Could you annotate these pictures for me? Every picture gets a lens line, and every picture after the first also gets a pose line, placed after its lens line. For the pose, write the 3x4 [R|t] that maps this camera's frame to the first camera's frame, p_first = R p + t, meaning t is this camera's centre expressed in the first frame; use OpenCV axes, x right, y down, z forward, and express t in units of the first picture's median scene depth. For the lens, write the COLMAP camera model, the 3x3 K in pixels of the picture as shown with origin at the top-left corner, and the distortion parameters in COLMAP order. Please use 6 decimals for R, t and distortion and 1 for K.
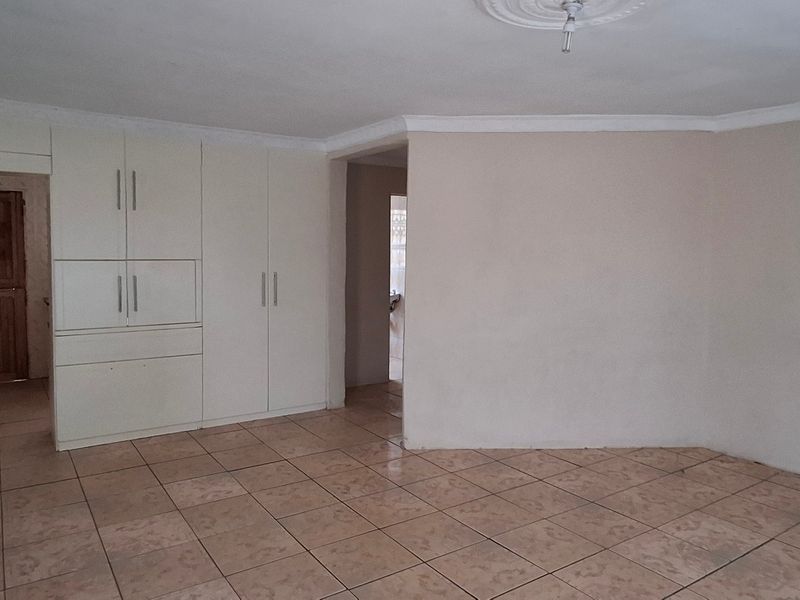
lens RADIAL K [[598.7, 0, 398.7], [0, 598.7, 297.9], [0, 0, 1]] dist [0.004769, -0.014812]
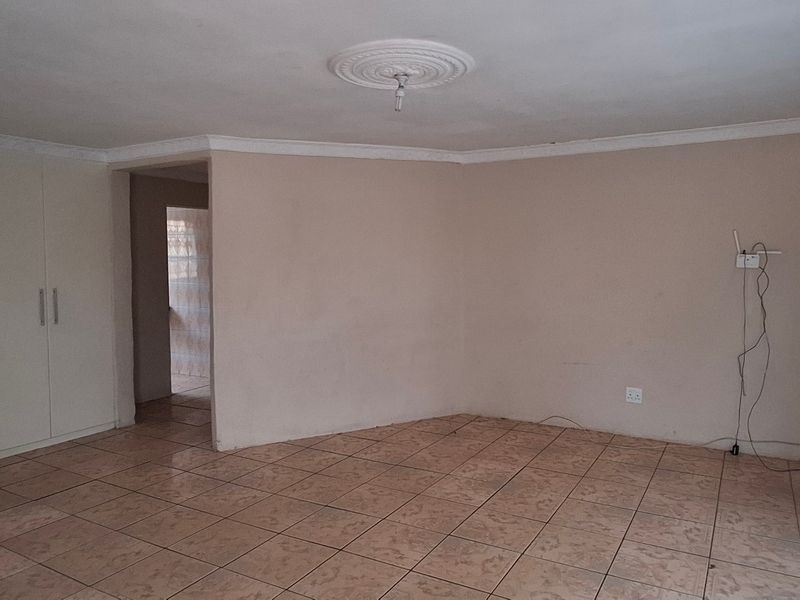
lens RADIAL K [[598.7, 0, 400.0], [0, 598.7, 300.3], [0, 0, 1]] dist [0.004769, -0.014812]
pose [[0.907852, -0.048935, 0.416426, -0.137416], [0.053314, 0.998577, 0.001114, 0.005297], [-0.415888, 0.021190, 0.909169, -0.098367]]
